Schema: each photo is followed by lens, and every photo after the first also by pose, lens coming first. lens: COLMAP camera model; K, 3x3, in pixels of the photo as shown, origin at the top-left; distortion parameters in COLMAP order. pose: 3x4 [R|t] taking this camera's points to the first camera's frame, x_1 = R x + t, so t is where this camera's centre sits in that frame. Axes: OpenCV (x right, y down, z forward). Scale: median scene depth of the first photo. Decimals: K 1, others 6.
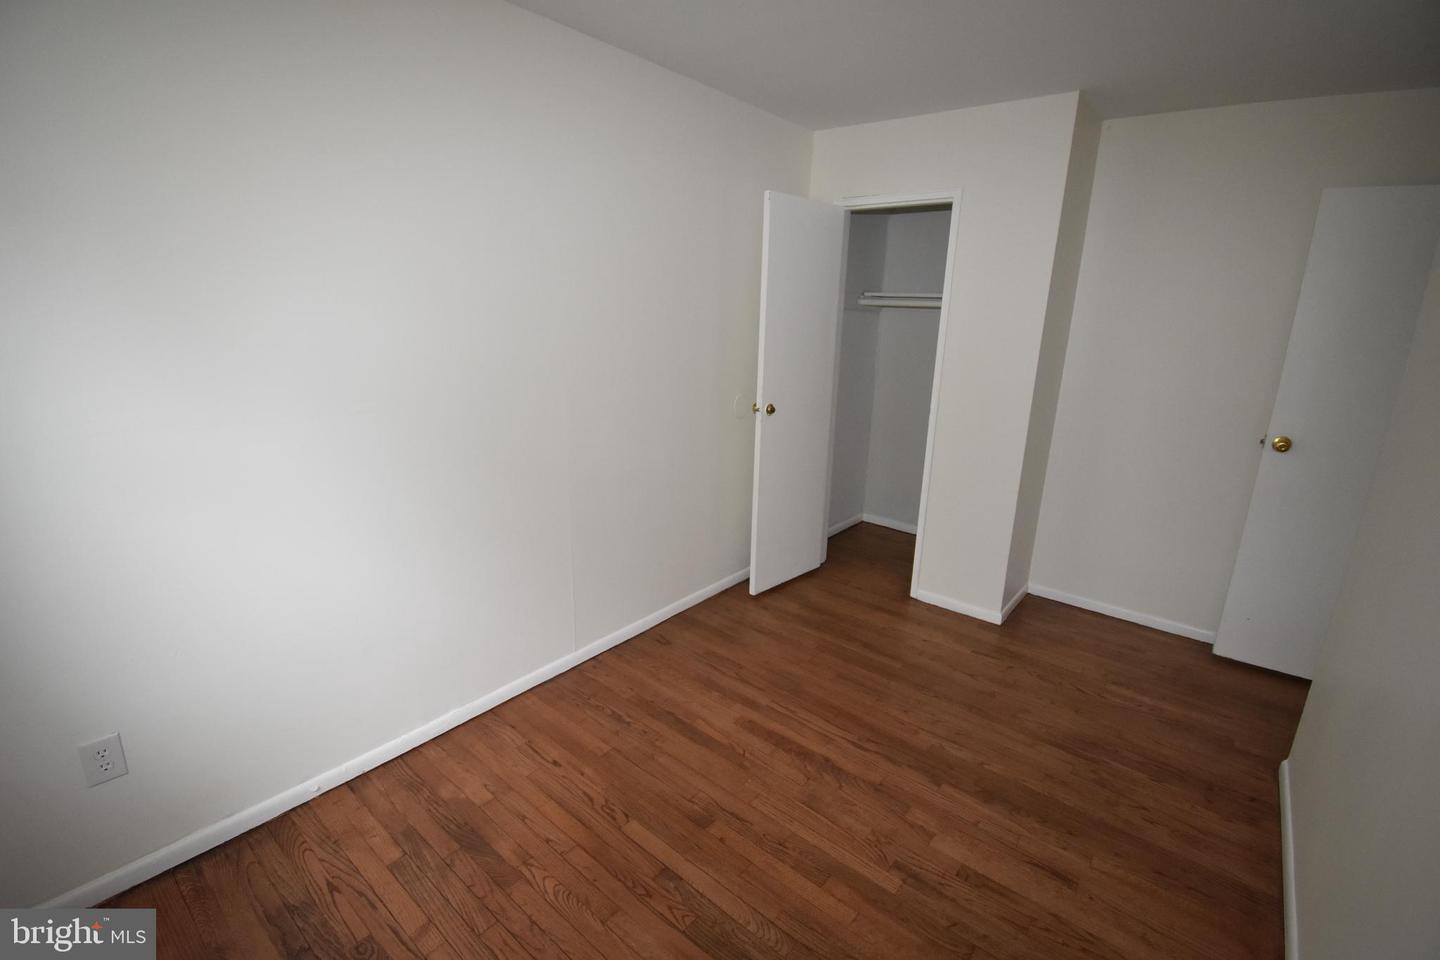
lens RADIAL K [[638.9, 0, 721.7], [0, 638.9, 473.7], [0, 0, 1]] dist [0.033690, -0.034708]
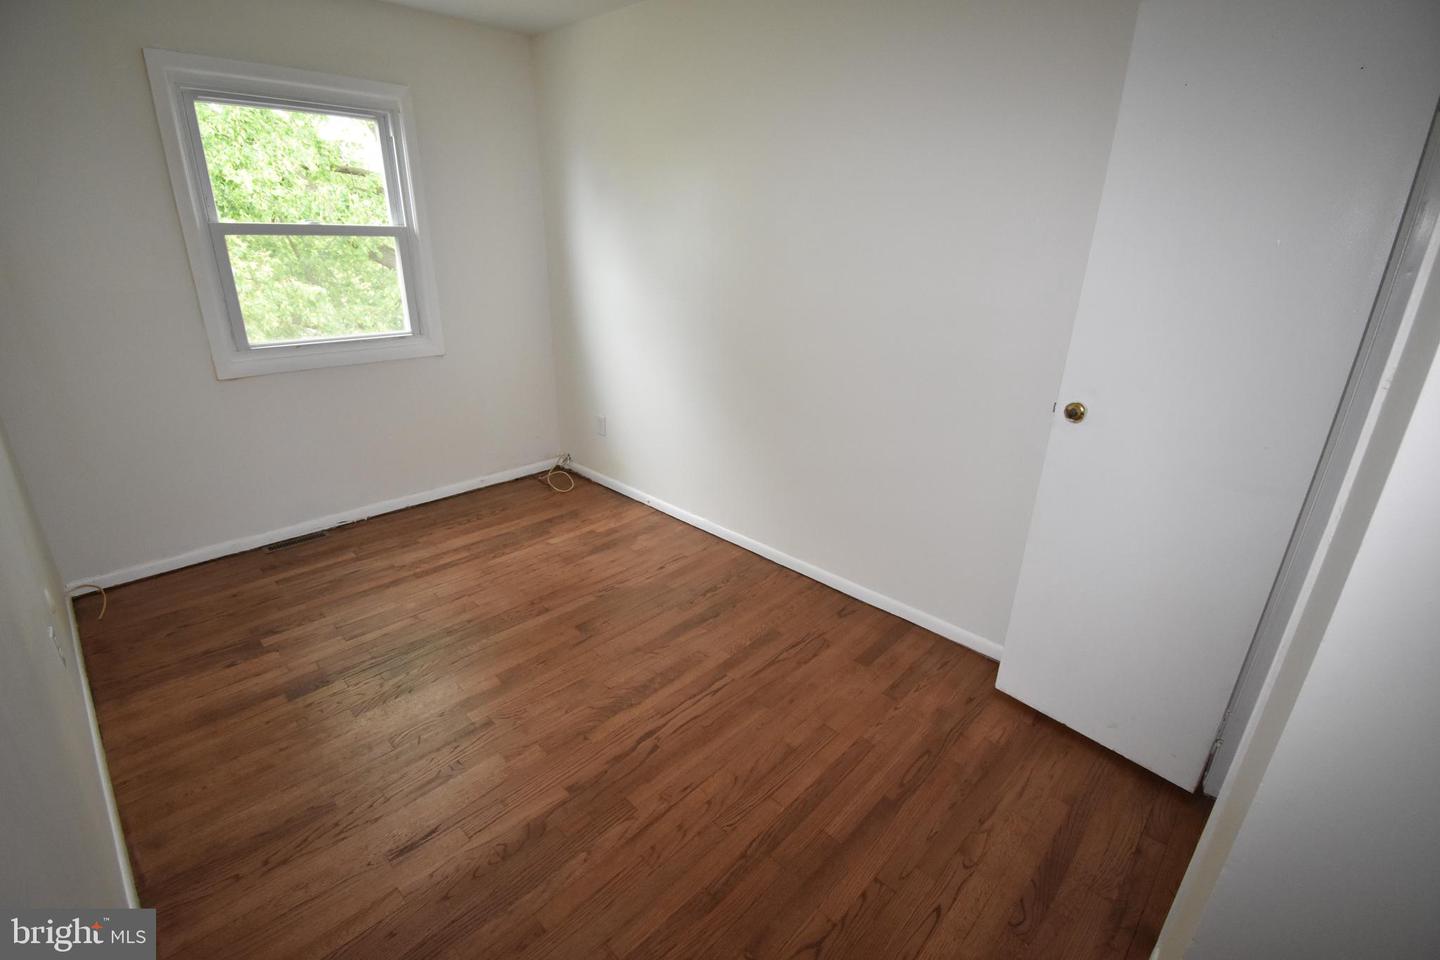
lens RADIAL K [[638.9, 0, 721.7], [0, 638.9, 473.7], [0, 0, 1]] dist [0.033690, -0.034708]
pose [[-0.075456, 0.325140, -0.942651, 1.026698], [-0.275710, 0.901688, 0.333081, -0.244893], [0.958275, 0.285031, 0.021607, 1.093914]]
